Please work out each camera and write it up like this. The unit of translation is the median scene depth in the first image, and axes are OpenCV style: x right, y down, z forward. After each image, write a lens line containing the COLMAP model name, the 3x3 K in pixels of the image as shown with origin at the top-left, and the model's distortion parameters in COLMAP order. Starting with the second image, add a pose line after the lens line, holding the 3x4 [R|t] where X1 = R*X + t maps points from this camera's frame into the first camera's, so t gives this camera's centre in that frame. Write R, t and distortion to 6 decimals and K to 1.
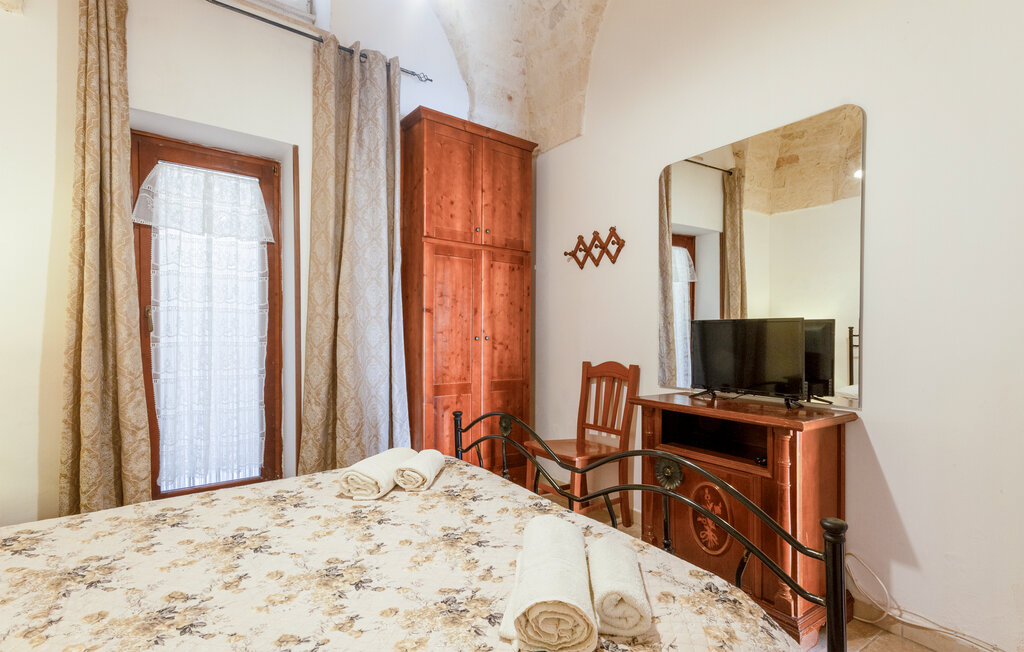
lens RADIAL K [[509.5, 0, 512.0], [0, 509.5, 326.0], [0, 0, 1]] dist [0.026881, 0.000326]
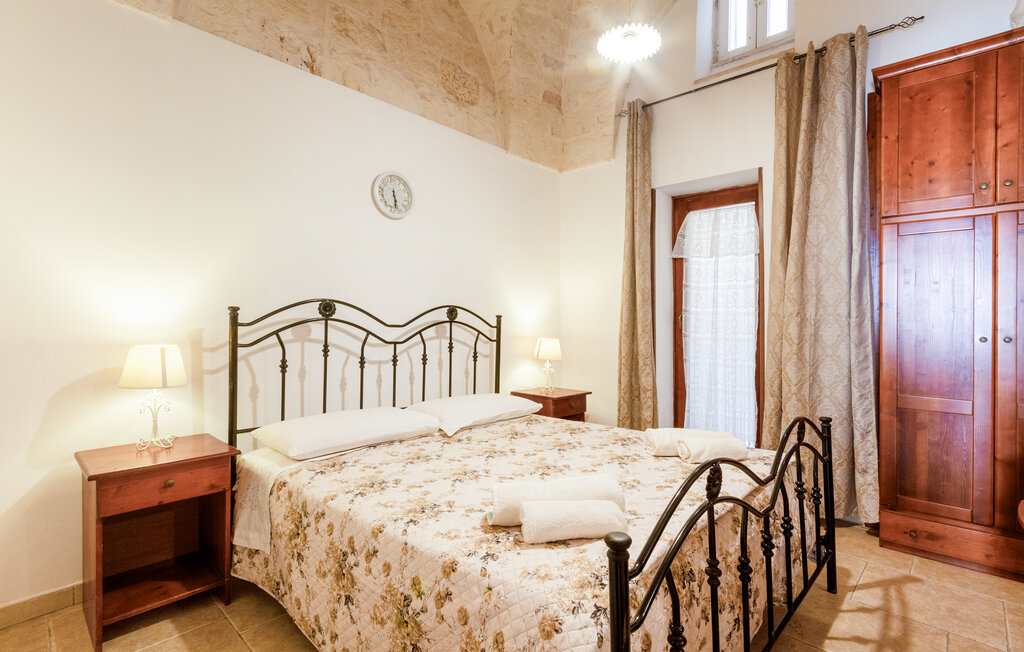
lens RADIAL K [[488.9, 0, 512.0], [0, 488.9, 326.0], [0, 0, 1]] dist [0.001522, 0.000231]
pose [[0.175365, -0.012077, -0.984429, 0.554831], [0.002001, 0.999927, -0.011911, 0.014686], [0.984501, 0.000119, 0.175376, 0.266495]]
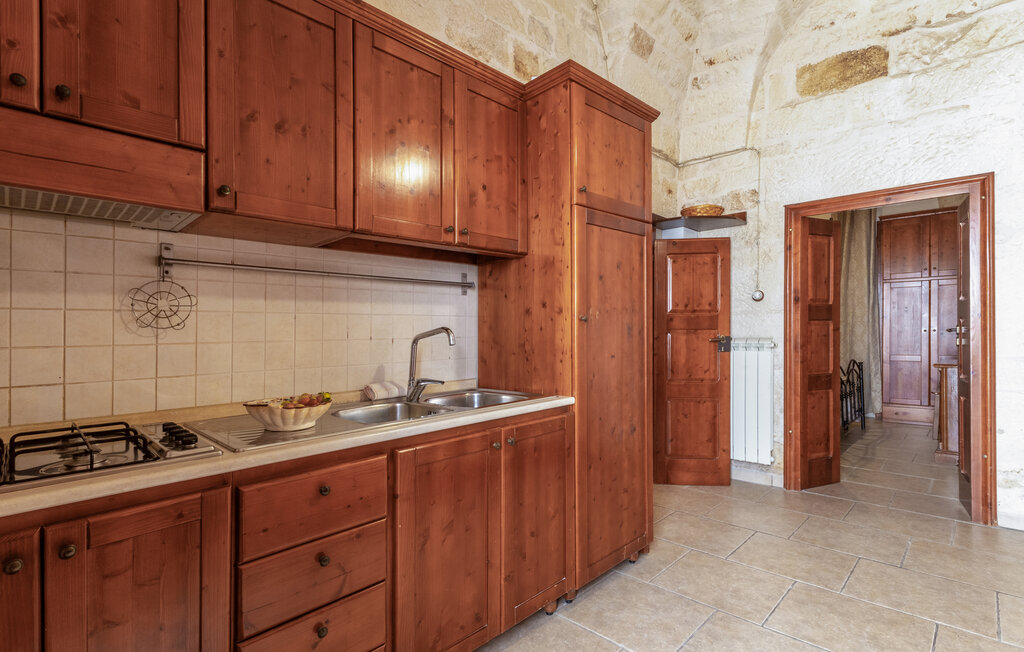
lens RADIAL K [[468.7, 0, 508.2], [0, 468.7, 339.2], [0, 0, 1]] dist [0.003693, 0.000499]
pose [[0.137798, 0.009013, -0.990419, 1.537735], [0.020983, 0.999708, 0.012016, 0.002585], [0.990238, -0.022438, 0.137569, -0.751338]]
